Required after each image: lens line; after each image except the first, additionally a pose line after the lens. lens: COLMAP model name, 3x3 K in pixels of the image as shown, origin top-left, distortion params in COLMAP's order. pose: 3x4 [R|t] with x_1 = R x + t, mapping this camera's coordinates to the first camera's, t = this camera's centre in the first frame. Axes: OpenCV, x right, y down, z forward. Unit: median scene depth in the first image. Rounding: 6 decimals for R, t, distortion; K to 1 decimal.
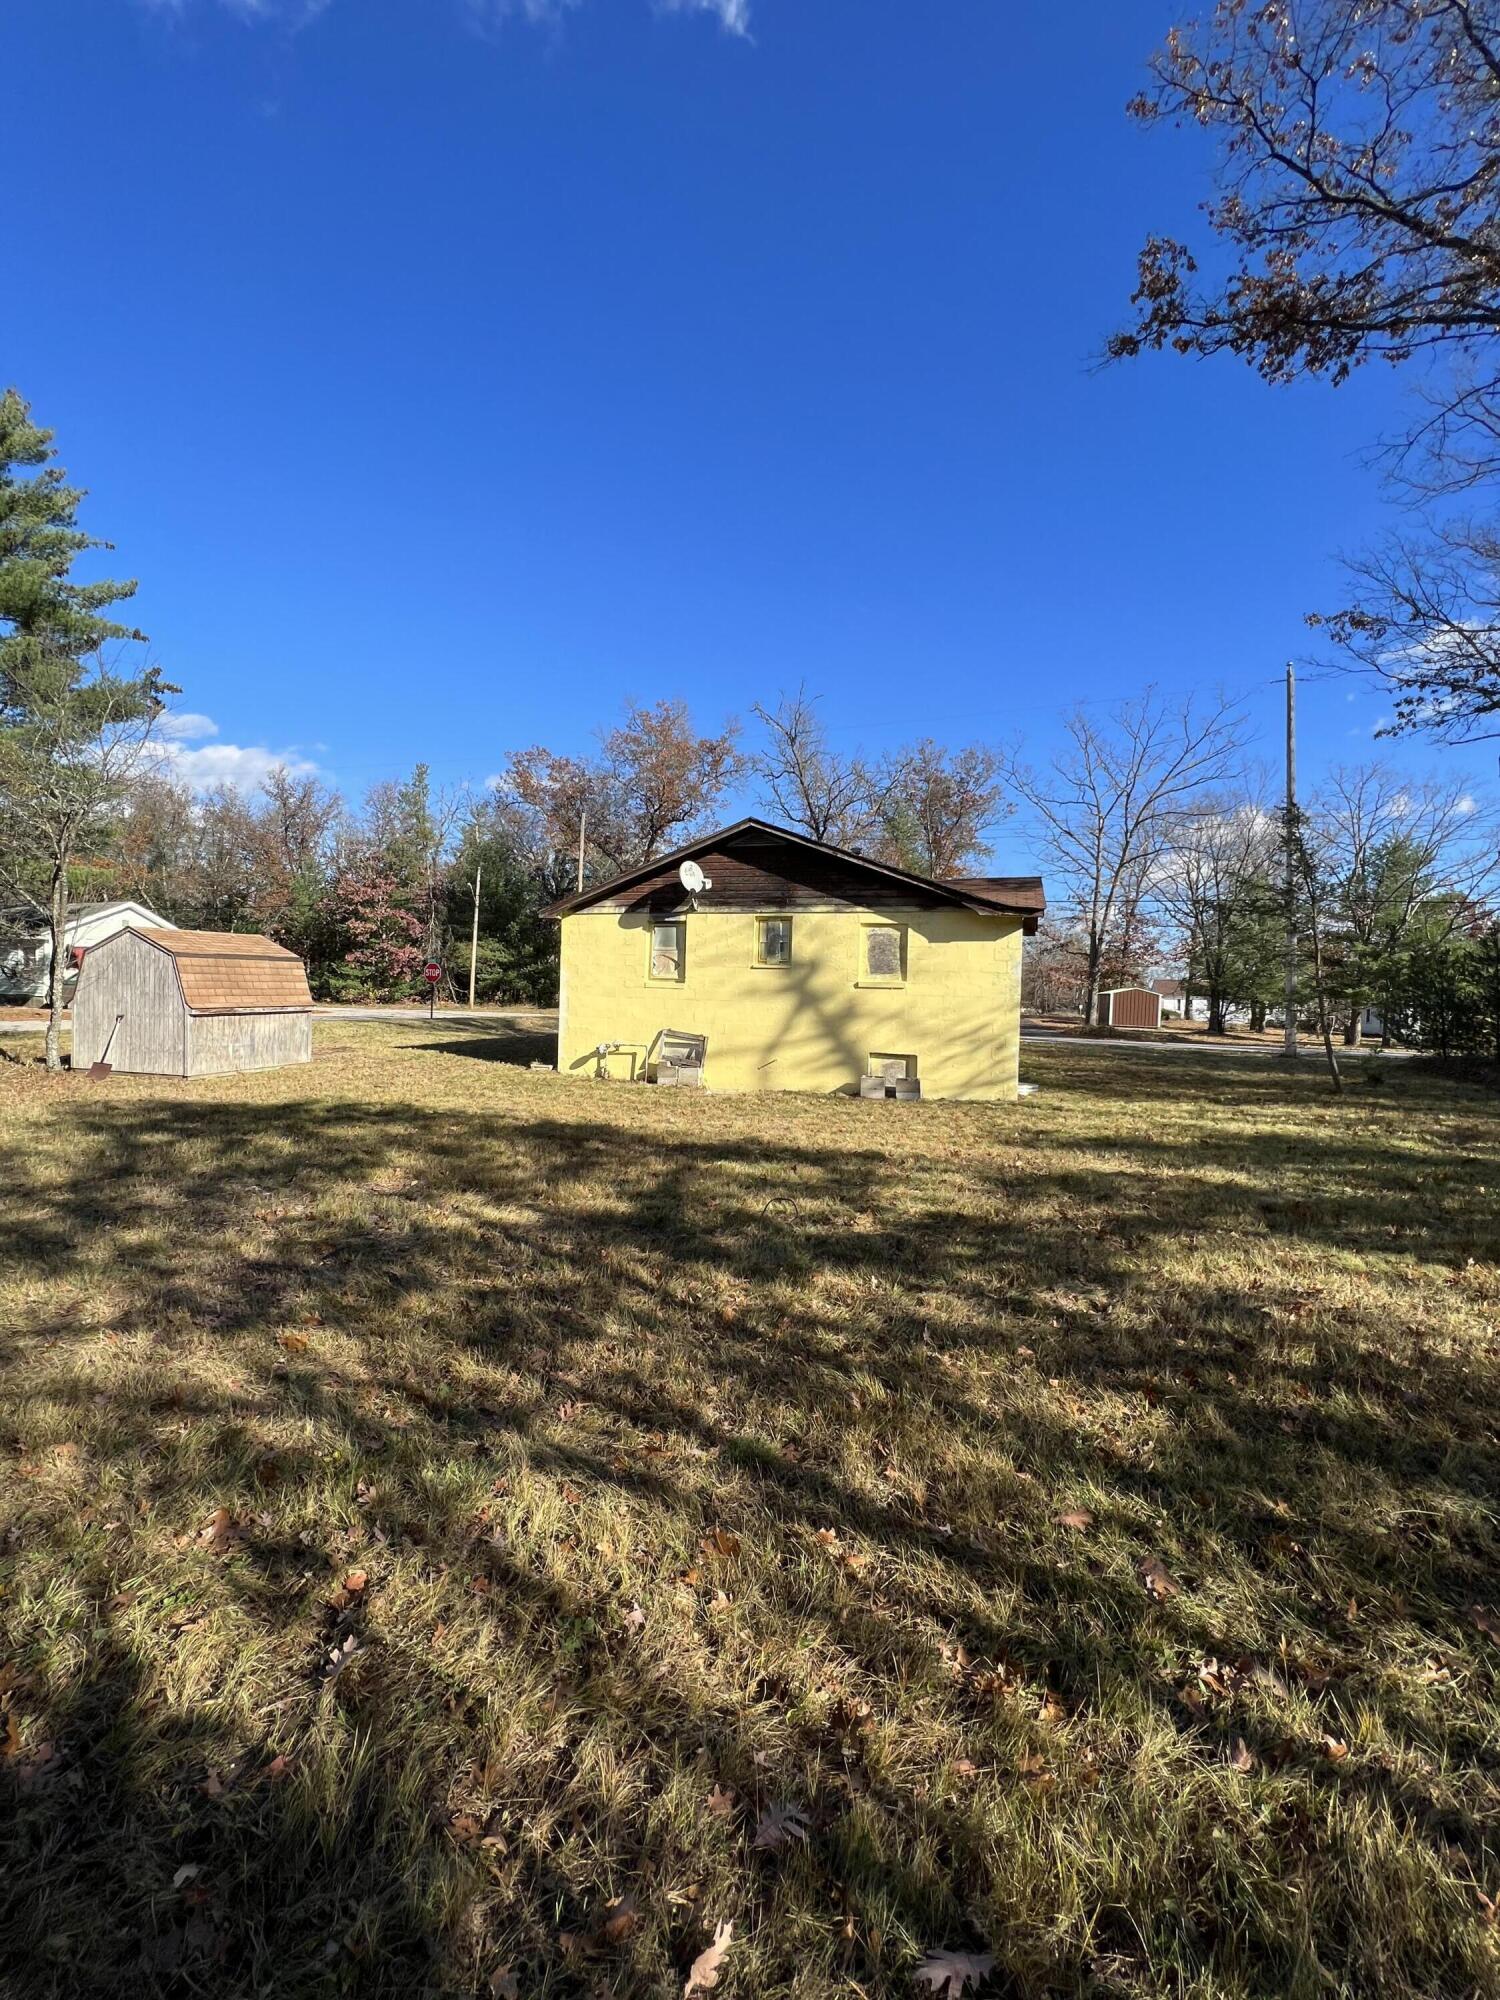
lens RADIAL K [[804.7, 0, 749.8], [0, 804.7, 993.3], [0, 0, 1]] dist [0.003844, 0.000089]
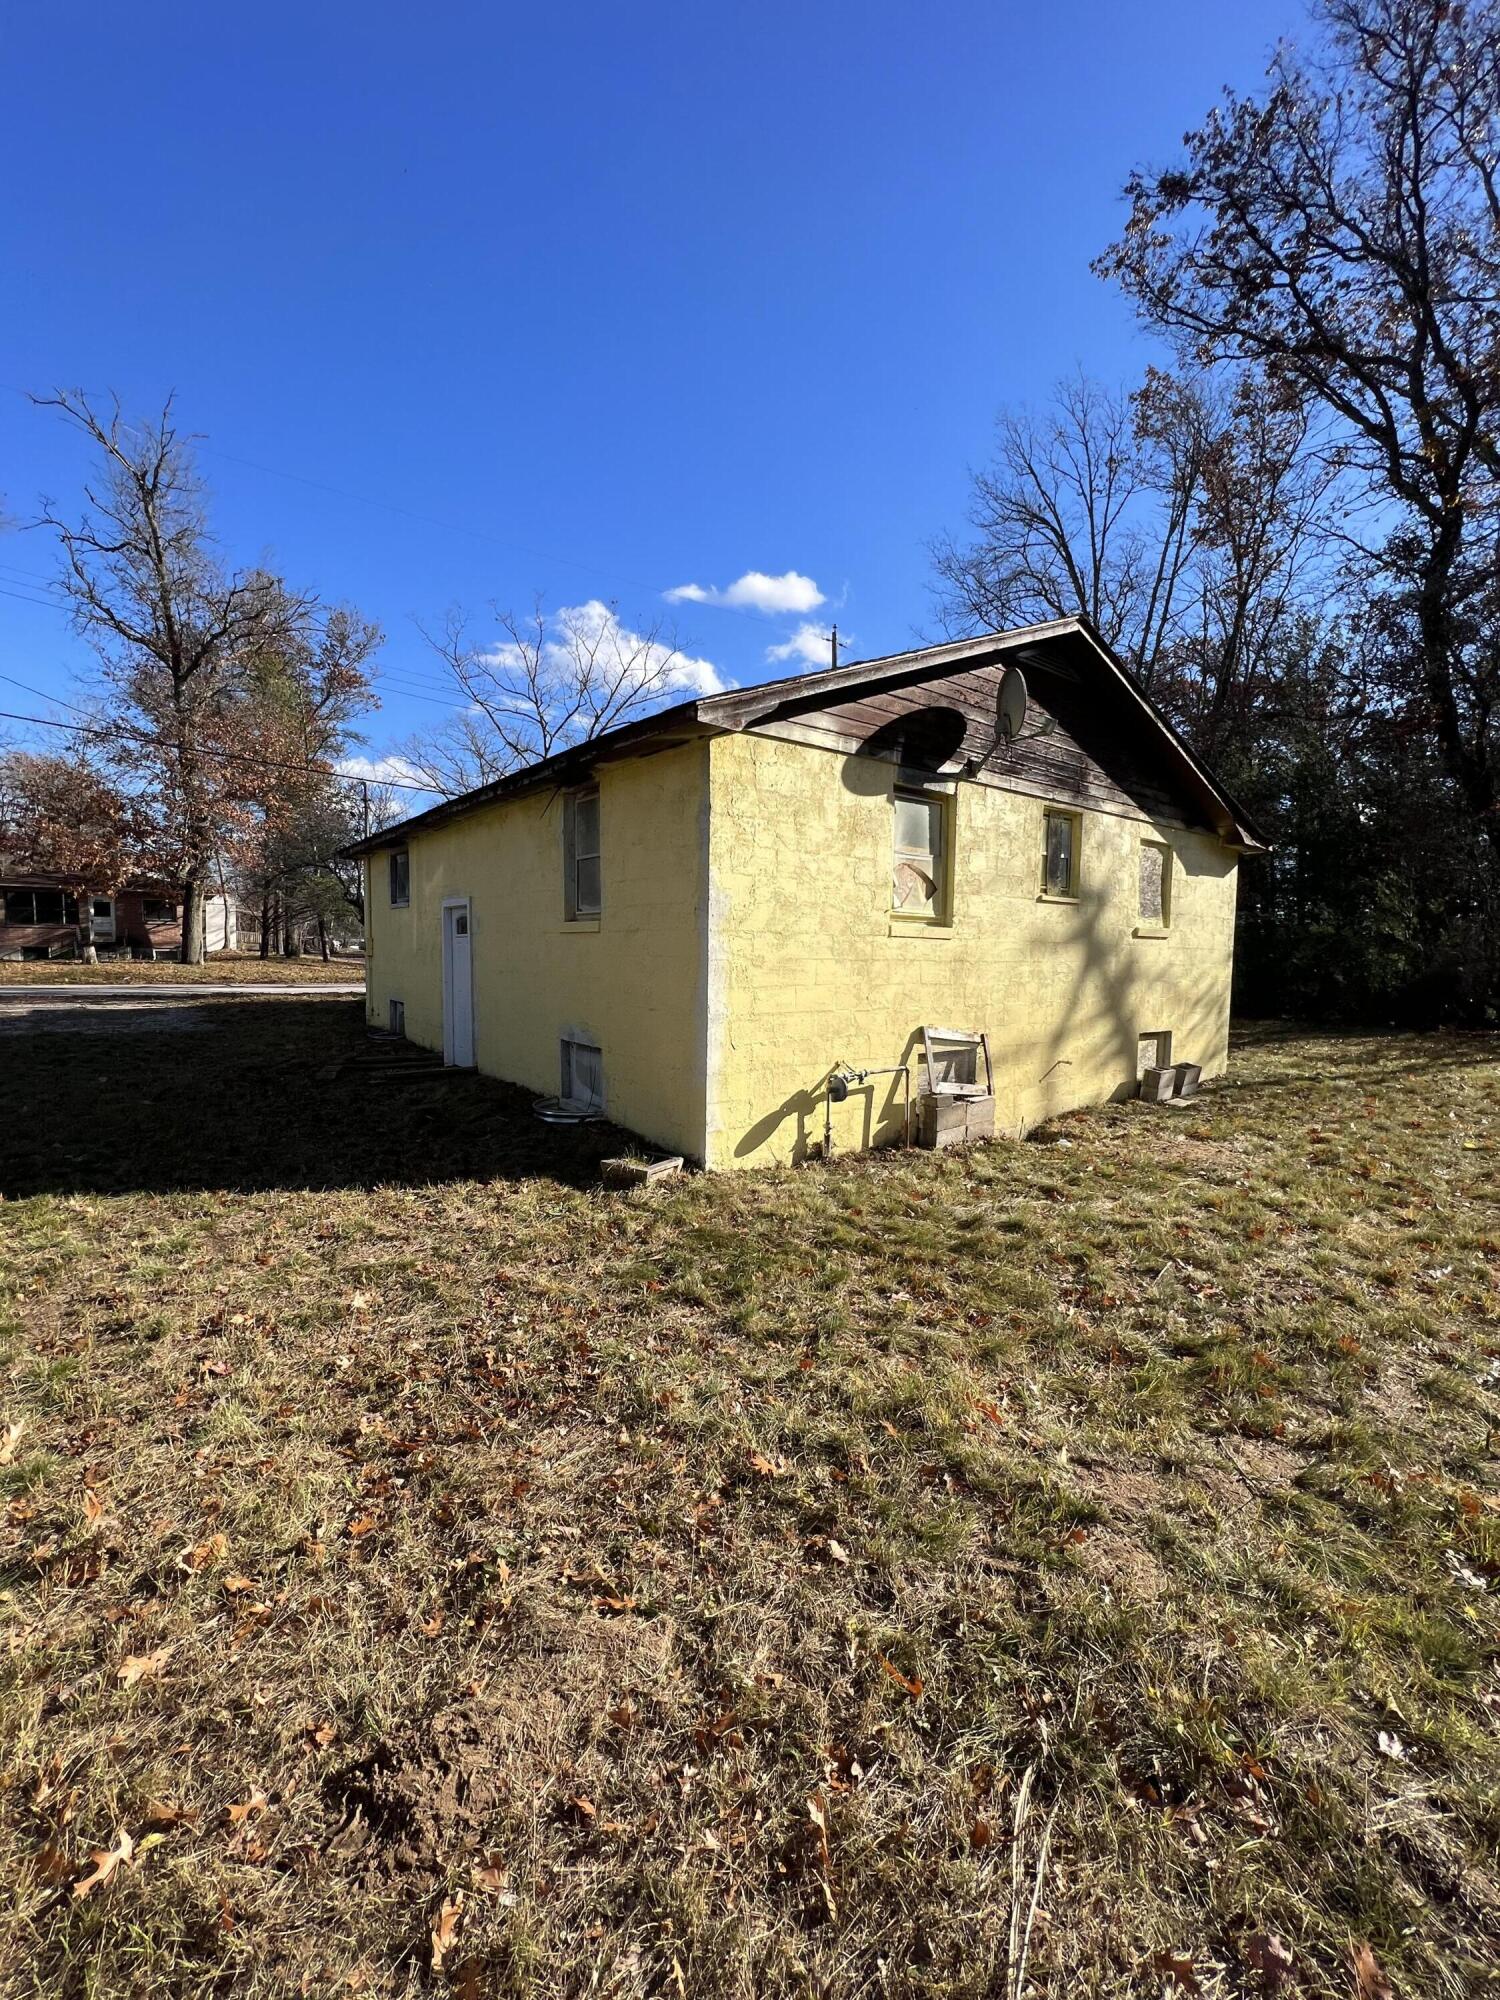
lens RADIAL K [[804.7, 0, 749.2], [0, 804.7, 1001.4], [0, 0, 1]] dist [0.003844, 0.000089]
pose [[0.519871, -0.072499, 0.851163, -0.559357], [0.002895, 0.996536, 0.083114, -0.008269], [-0.854240, -0.040744, 0.518280, 0.852428]]
